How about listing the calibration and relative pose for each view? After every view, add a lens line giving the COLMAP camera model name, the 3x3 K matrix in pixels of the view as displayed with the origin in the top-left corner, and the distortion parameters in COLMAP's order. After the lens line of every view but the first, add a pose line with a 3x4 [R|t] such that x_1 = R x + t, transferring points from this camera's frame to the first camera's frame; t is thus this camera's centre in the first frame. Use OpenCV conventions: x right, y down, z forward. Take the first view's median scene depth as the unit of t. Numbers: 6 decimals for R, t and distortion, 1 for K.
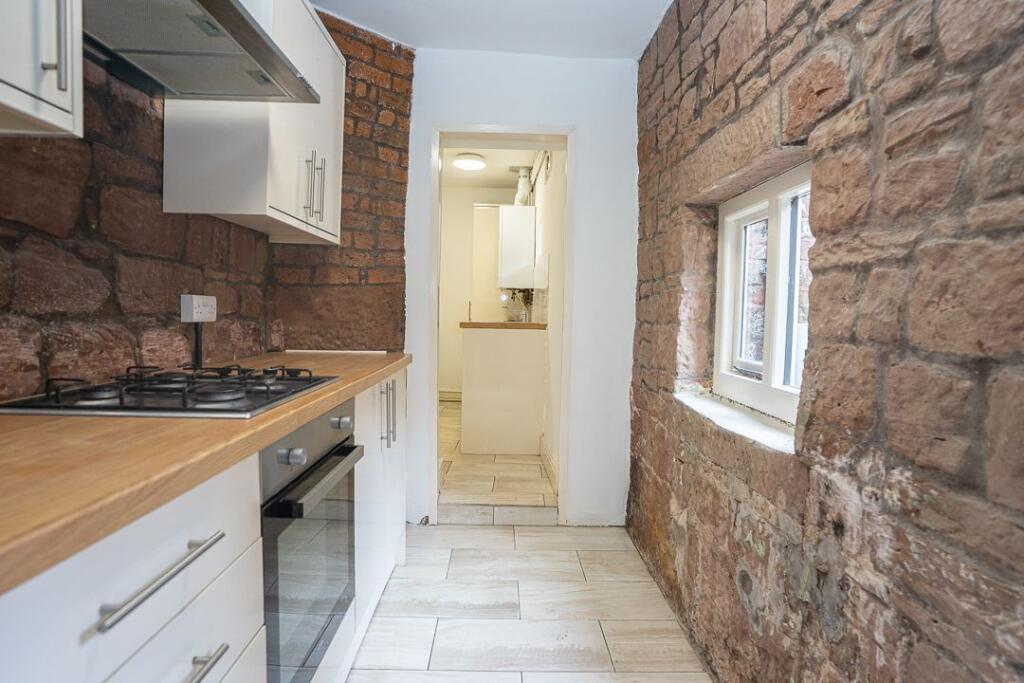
lens RADIAL K [[541.0, 0, 508.4], [0, 541.0, 338.3], [0, 0, 1]] dist [-0.083584, 0.041329]
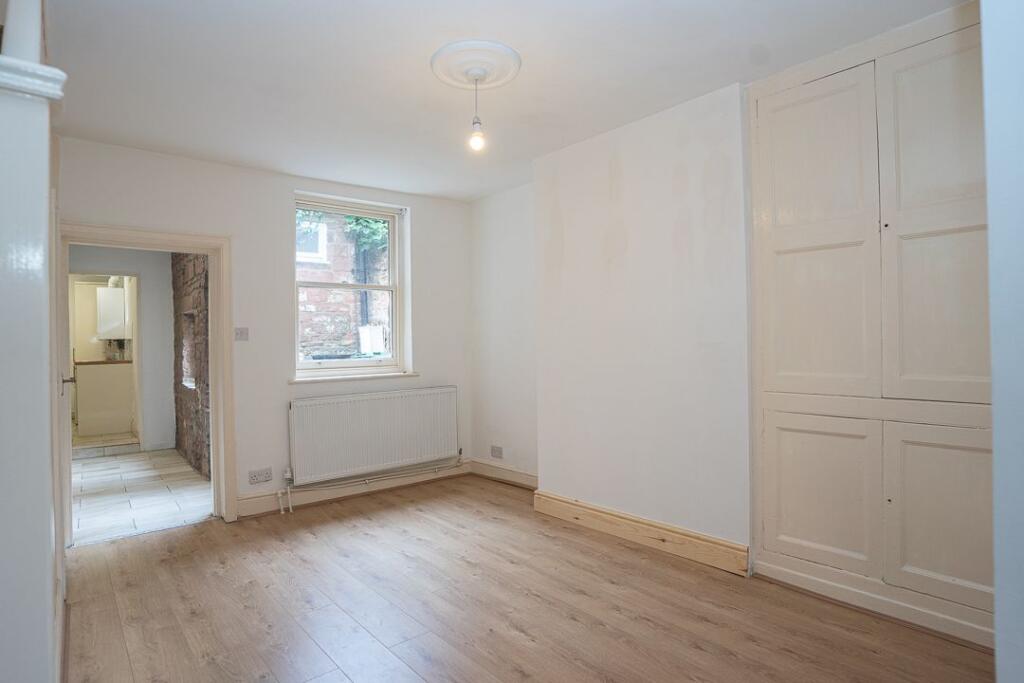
lens RADIAL K [[538.2, 0, 485.3], [0, 538.2, 339.2], [0, 0, 1]] dist [-0.065572, 0.040075]
pose [[0.805896, -0.033661, 0.591099, -0.034907], [0.065278, 0.997347, -0.032203, 0.071422], [-0.588447, 0.064538, 0.805956, -2.143789]]
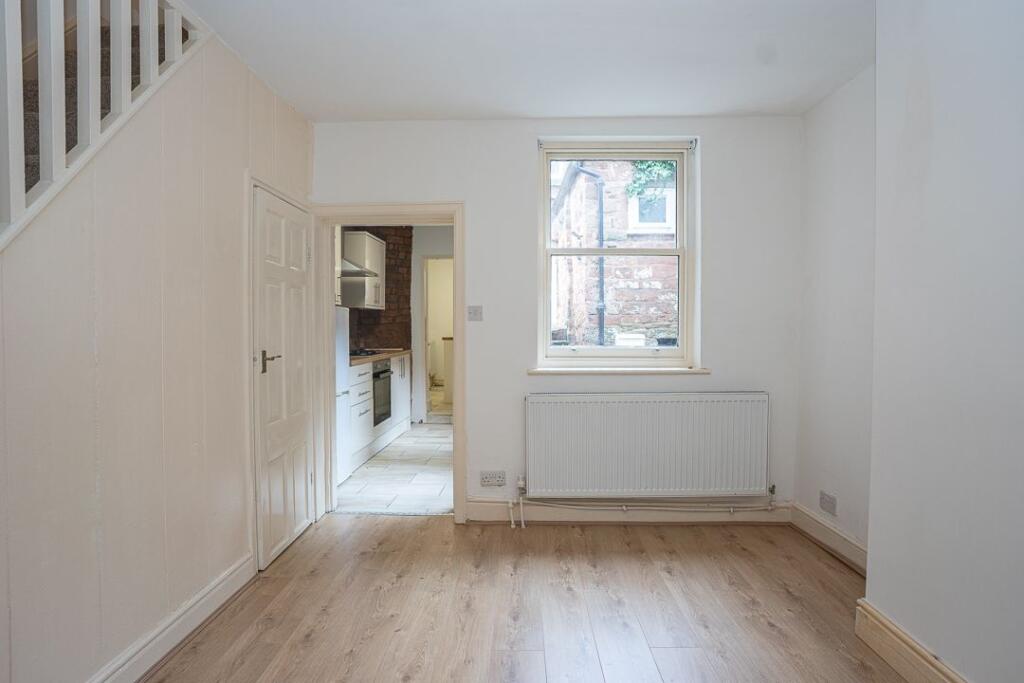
lens RADIAL K [[541.0, 0, 508.4], [0, 541.0, 338.3], [0, 0, 1]] dist [-0.083584, 0.041329]
pose [[0.997608, -0.020481, -0.066022, 0.525420], [0.018694, 0.999445, -0.027571, 0.061870], [0.066550, 0.026271, 0.997437, -1.807467]]
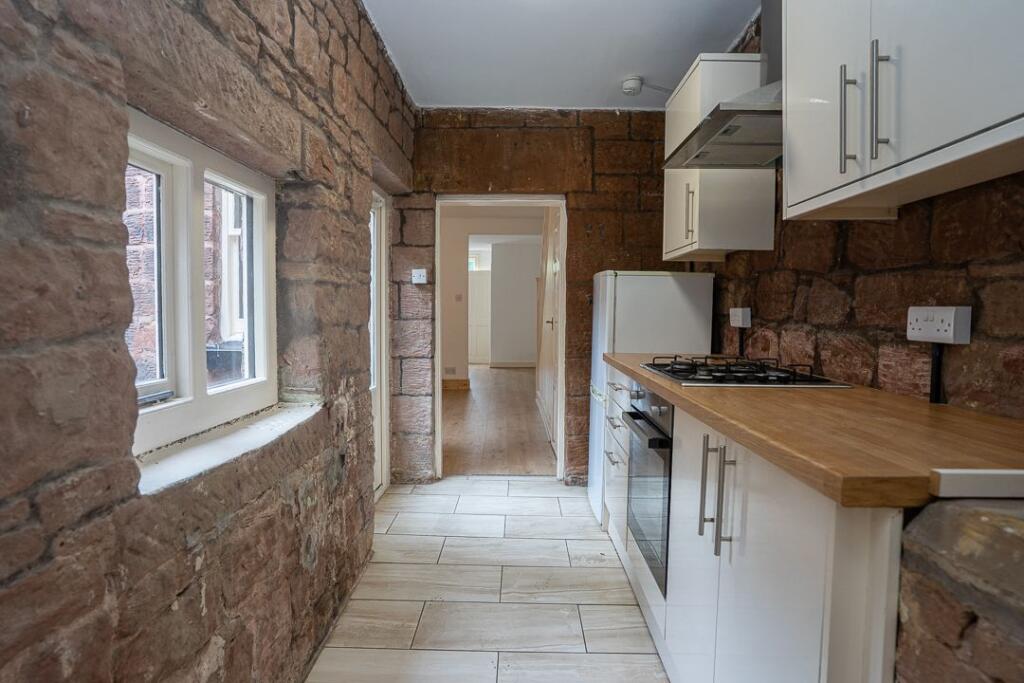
lens RADIAL K [[541.0, 0, 508.4], [0, 541.0, 338.3], [0, 0, 1]] dist [-0.083584, 0.041329]
pose [[-0.998579, -0.030106, 0.043965, -0.015834], [-0.025587, 0.994663, 0.099955, -0.077325], [-0.046739, 0.098688, -0.994020, 1.442113]]
